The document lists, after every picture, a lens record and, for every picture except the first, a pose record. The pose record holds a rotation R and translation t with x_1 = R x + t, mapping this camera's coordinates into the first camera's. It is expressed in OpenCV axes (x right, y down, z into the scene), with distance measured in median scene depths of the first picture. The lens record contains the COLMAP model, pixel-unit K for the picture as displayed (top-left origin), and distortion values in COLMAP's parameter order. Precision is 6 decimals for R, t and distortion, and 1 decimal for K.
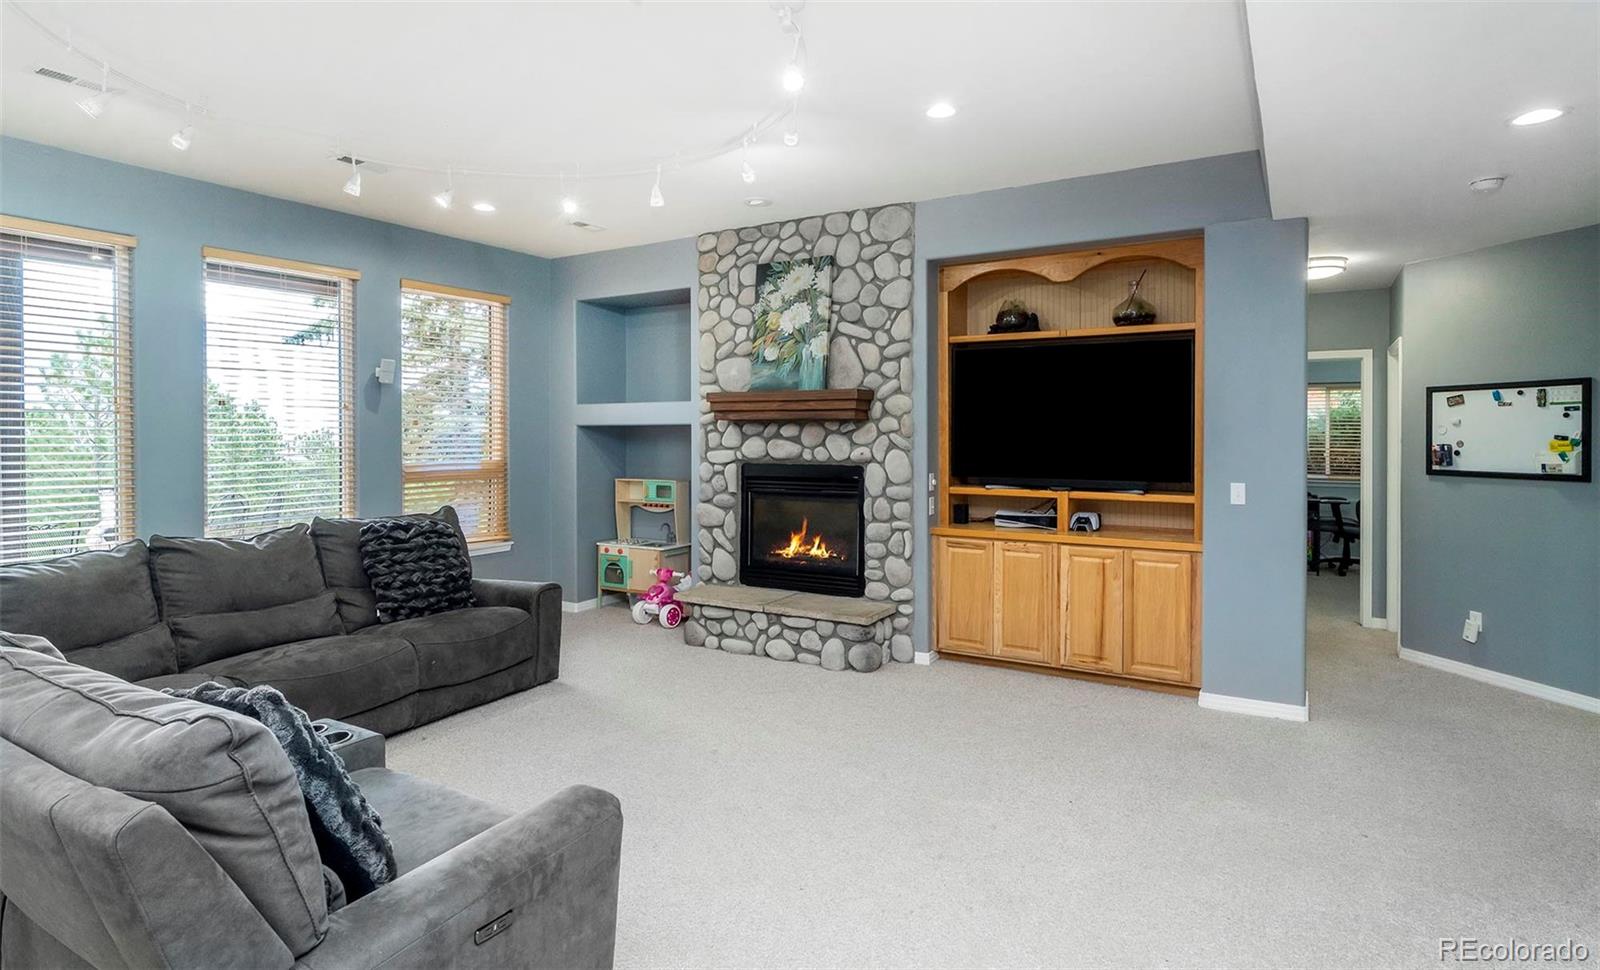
lens RADIAL K [[863.1, 0, 754.3], [0, 863.1, 440.4], [0, 0, 1]] dist [0.001855, 0.000246]
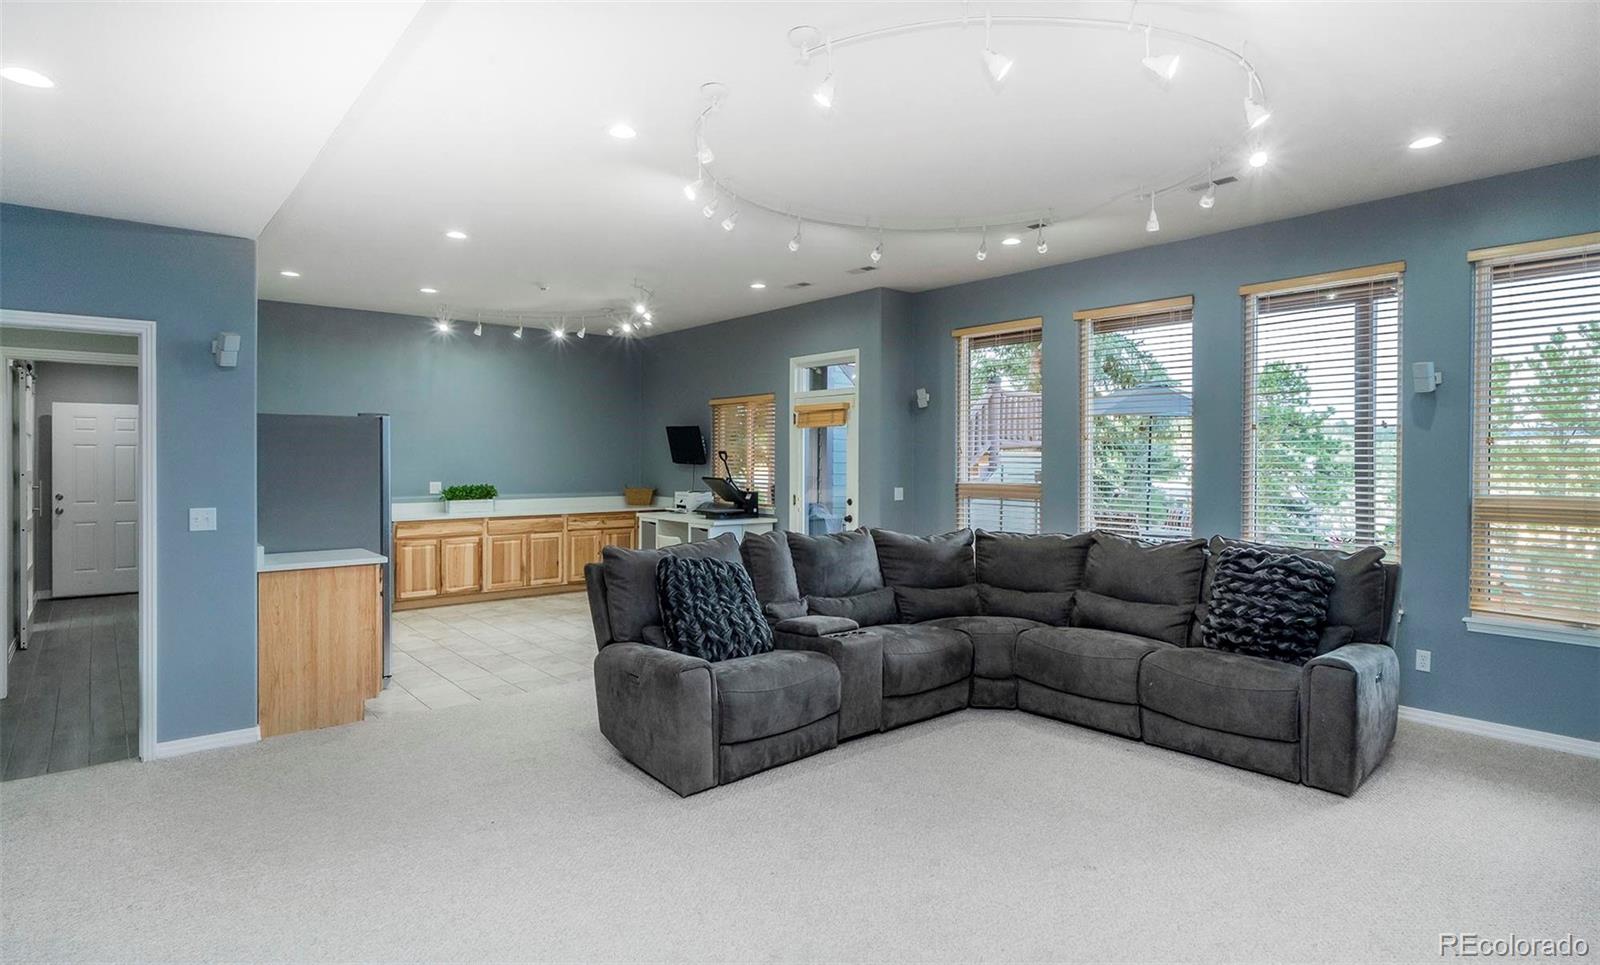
lens RADIAL K [[963.1, 0, 807.8], [0, 963.1, 475.0], [0, 0, 1]] dist [0.006314, 0.000957]
pose [[-0.360073, 0.016566, -0.932777, 0.603543], [-0.011652, 0.999684, 0.022252, -0.003089], [0.932851, 0.018881, -0.359767, 0.769779]]
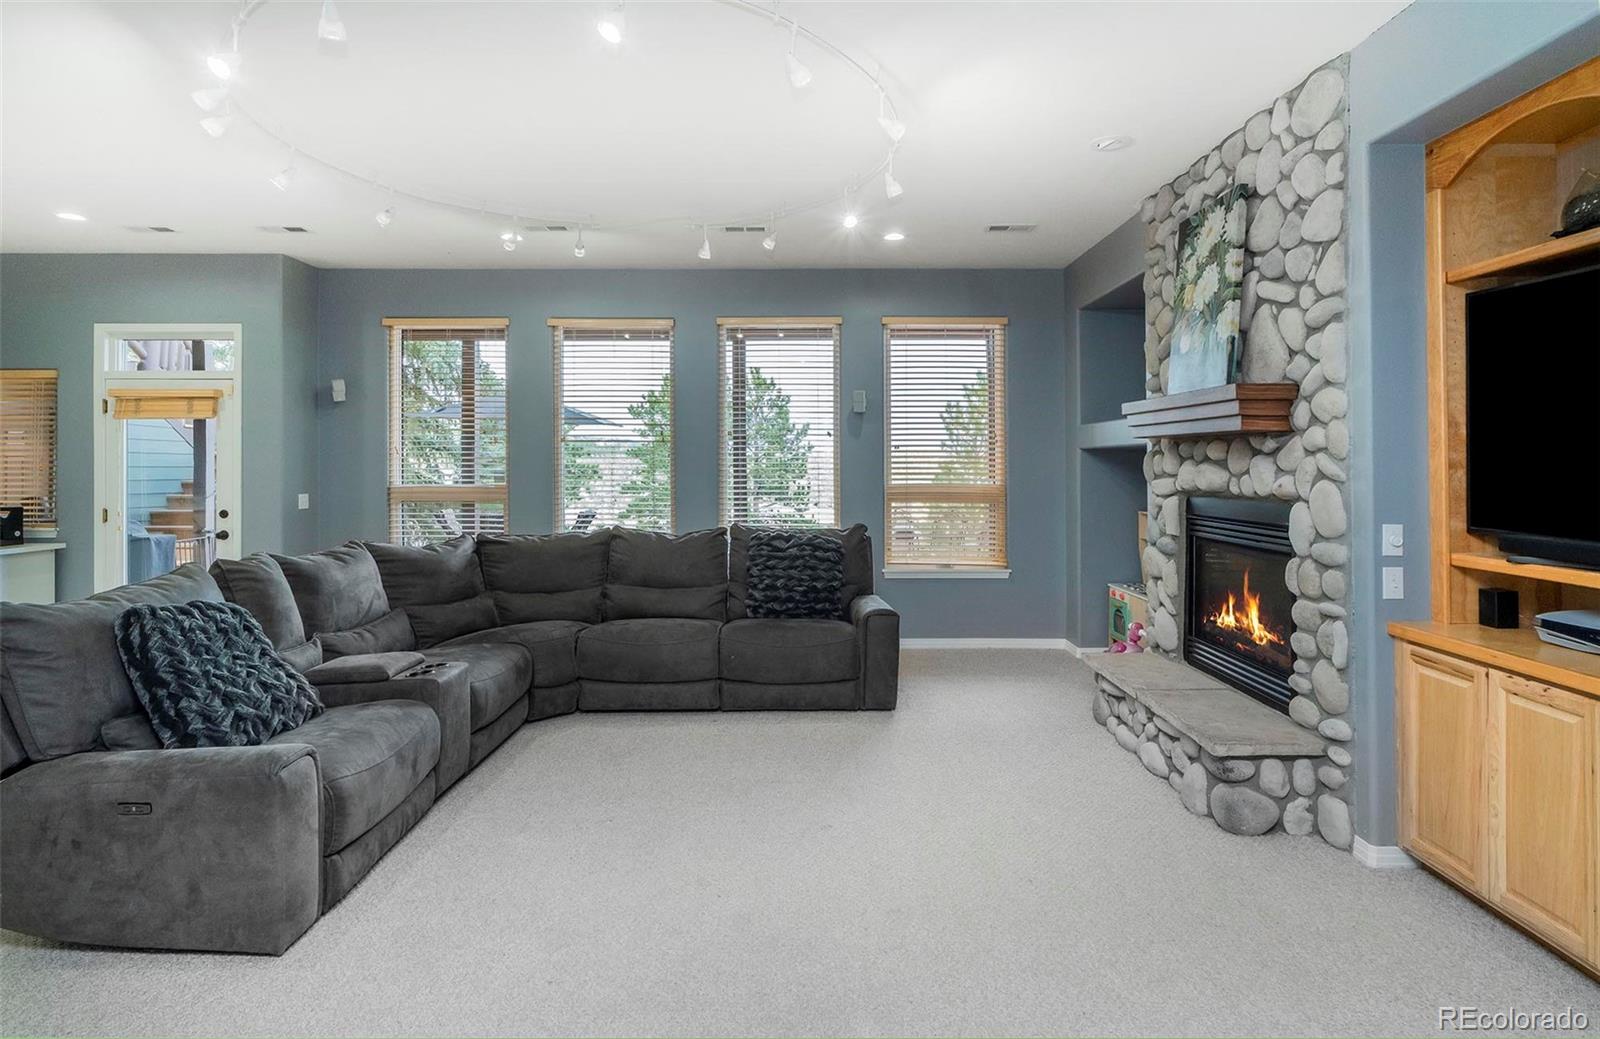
lens RADIAL K [[814.0, 0, 871.3], [0, 814.0, 461.6], [0, 0, 1]] dist [0.001871, -0.000755]
pose [[0.531696, 0.000013, -0.846935, 0.470159], [-0.010345, 0.999926, -0.006479, 0.004651], [0.846872, 0.012206, 0.531657, 0.437876]]
